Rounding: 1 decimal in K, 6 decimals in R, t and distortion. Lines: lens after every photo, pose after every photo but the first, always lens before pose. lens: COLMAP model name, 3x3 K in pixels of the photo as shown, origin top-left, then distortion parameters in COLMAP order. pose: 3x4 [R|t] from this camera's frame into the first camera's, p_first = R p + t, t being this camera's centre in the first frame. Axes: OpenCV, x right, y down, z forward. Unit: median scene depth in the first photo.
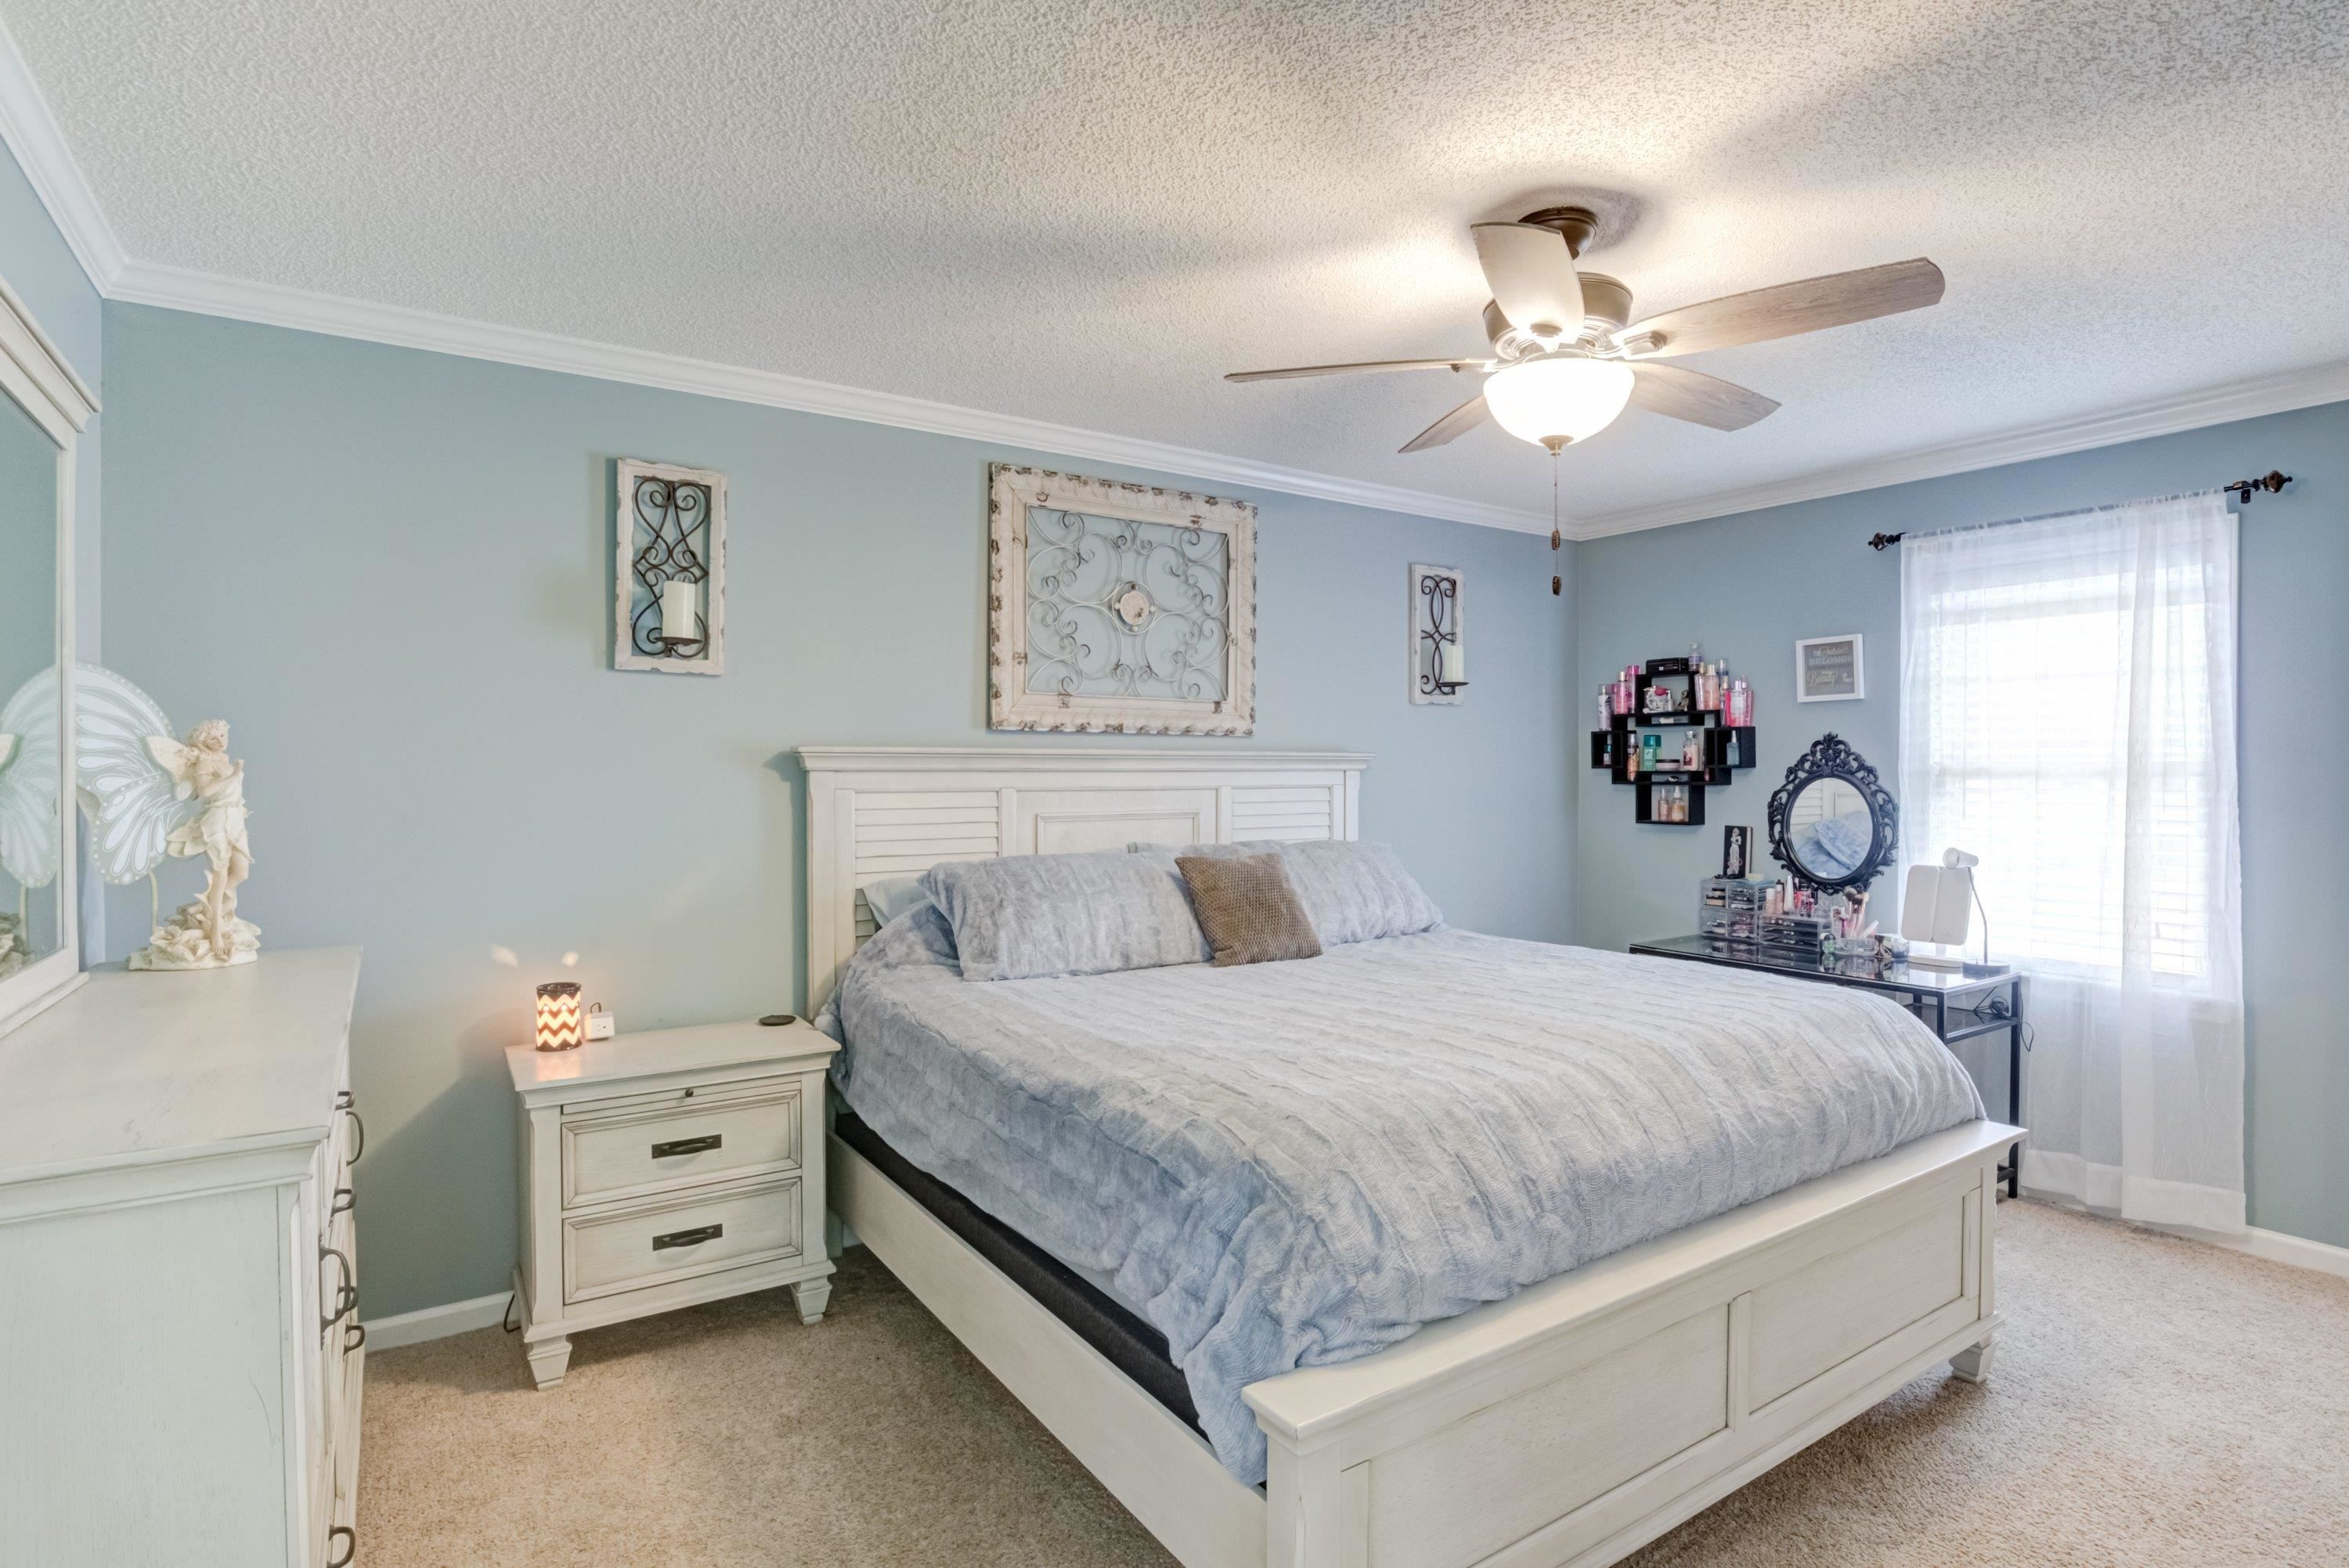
lens RADIAL K [[1197.7, 0, 1190.7], [0, 1197.7, 782.2], [0, 0, 1]] dist [-0.032403, 0.013341]
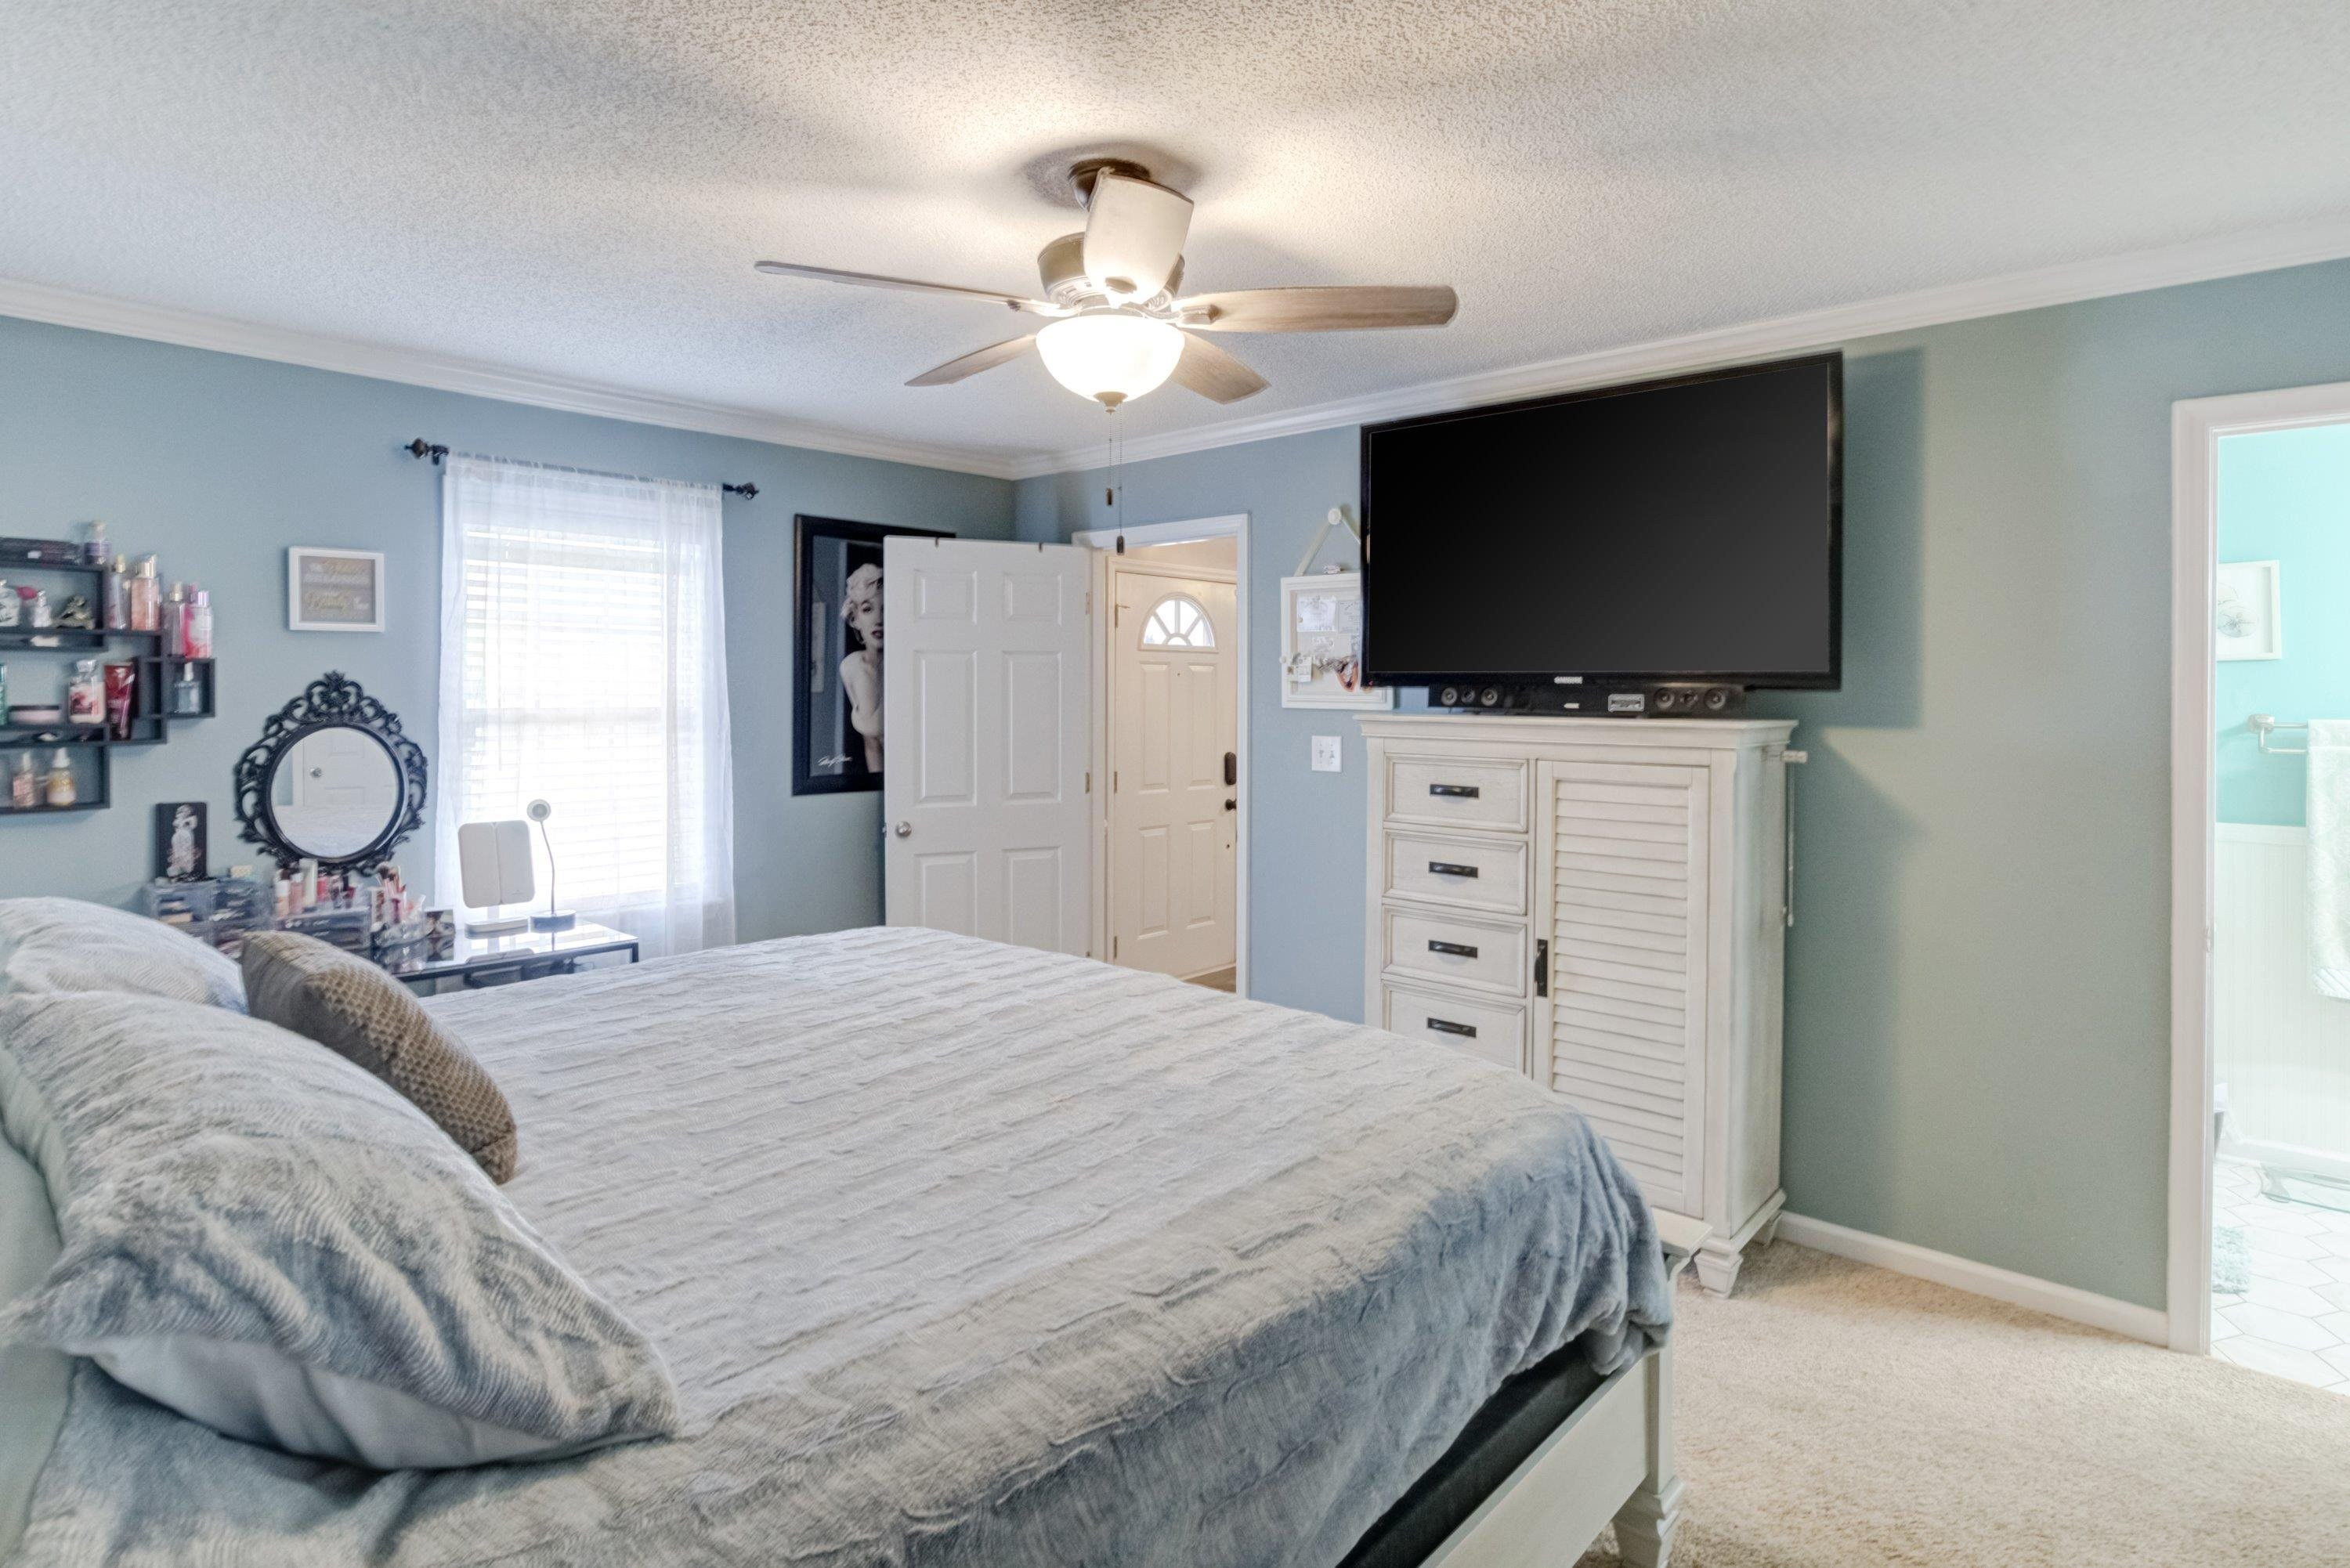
lens RADIAL K [[1198.2, 0, 1189.1], [0, 1198.2, 709.3], [0, 0, 1]] dist [-0.032403, 0.013341]
pose [[-0.242455, -0.011452, 0.970095, -0.388273], [0.008825, 0.999863, 0.014009, -0.024102], [-0.970123, 0.011957, -0.242320, 0.689422]]
